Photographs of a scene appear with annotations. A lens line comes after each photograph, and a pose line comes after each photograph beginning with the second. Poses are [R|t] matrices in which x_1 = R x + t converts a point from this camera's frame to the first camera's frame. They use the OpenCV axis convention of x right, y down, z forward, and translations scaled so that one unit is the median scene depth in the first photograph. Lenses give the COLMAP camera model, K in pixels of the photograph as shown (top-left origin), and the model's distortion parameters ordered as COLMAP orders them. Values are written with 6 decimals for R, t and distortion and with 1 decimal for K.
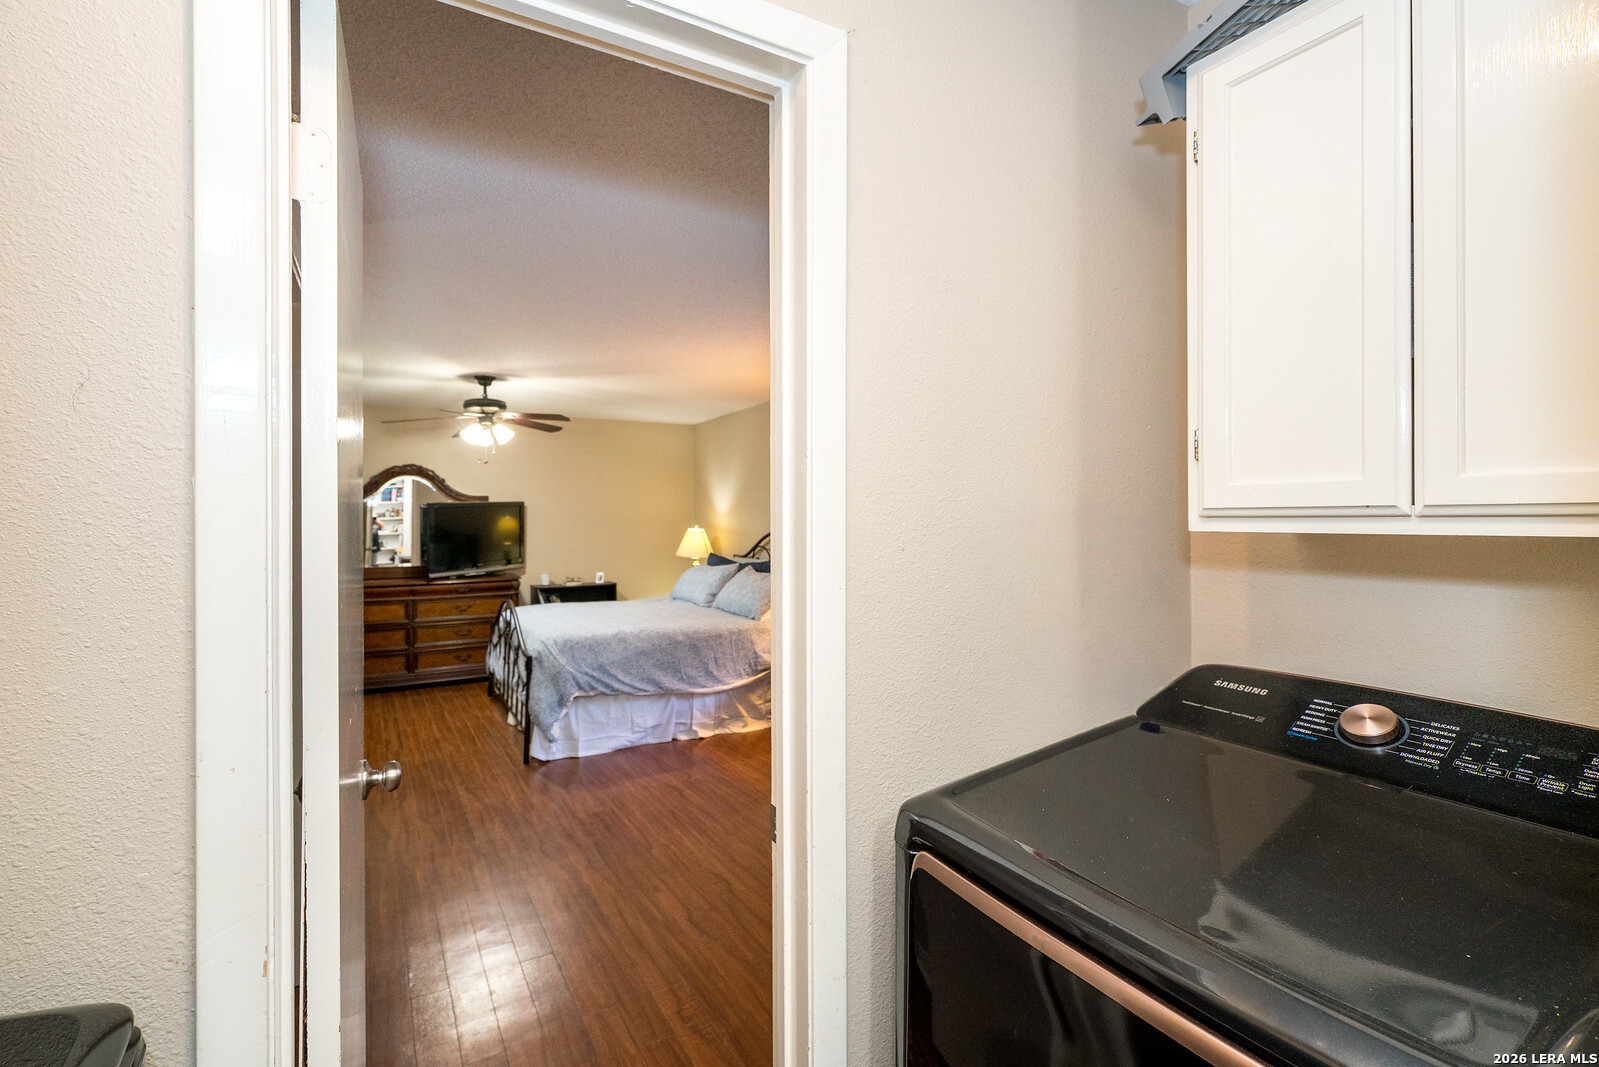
lens RADIAL K [[721.8, 0, 806.7], [0, 721.8, 526.4], [0, 0, 1]] dist [-0.004914, 0.003629]
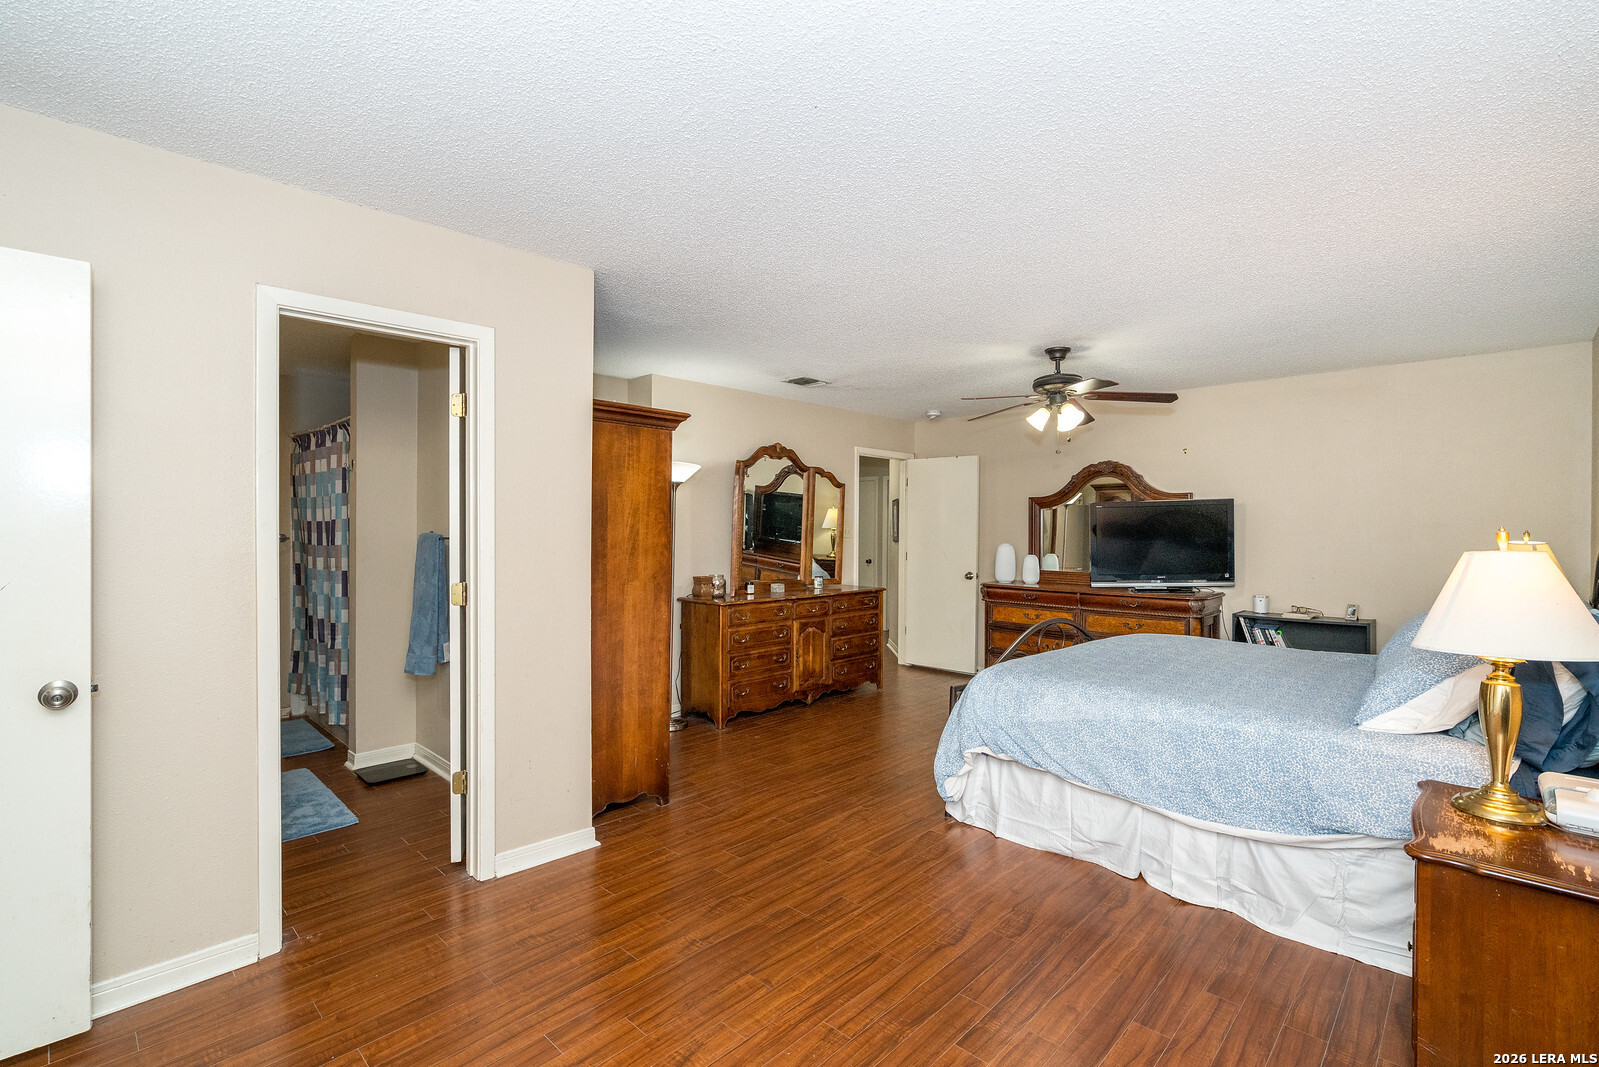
lens RADIAL K [[721.8, 0, 814.4], [0, 721.8, 537.0], [0, 0, 1]] dist [-0.004914, 0.003629]
pose [[0.283149, 0.017300, -0.958920, 0.280250], [-0.014261, 0.999803, 0.013826, 0.002171], [0.958970, 0.009760, 0.283340, 0.499032]]
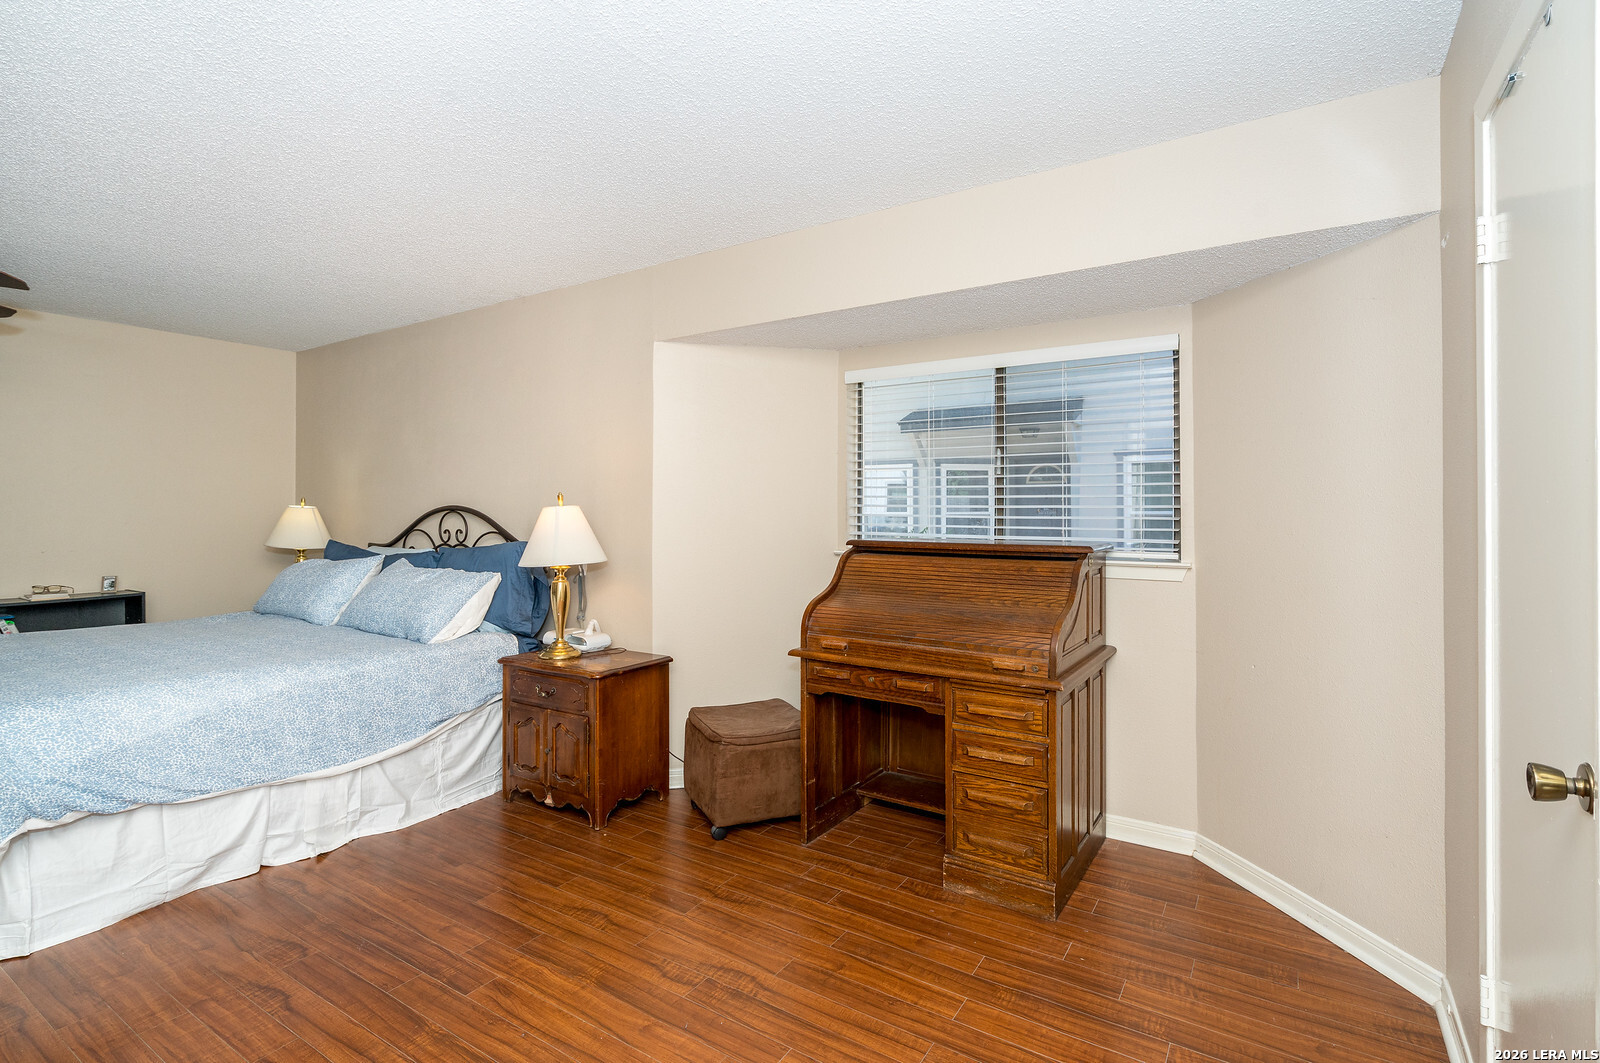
lens RADIAL K [[757.5, 0, 800.0], [0, 757.5, 505.7], [0, 0, 1]] dist [0.000622, -0.000555]
pose [[0.900470, 0.009039, 0.434824, -0.058382], [-0.002999, 0.999889, -0.014575, 0.017370], [-0.434907, 0.011821, 0.900398, 0.249162]]
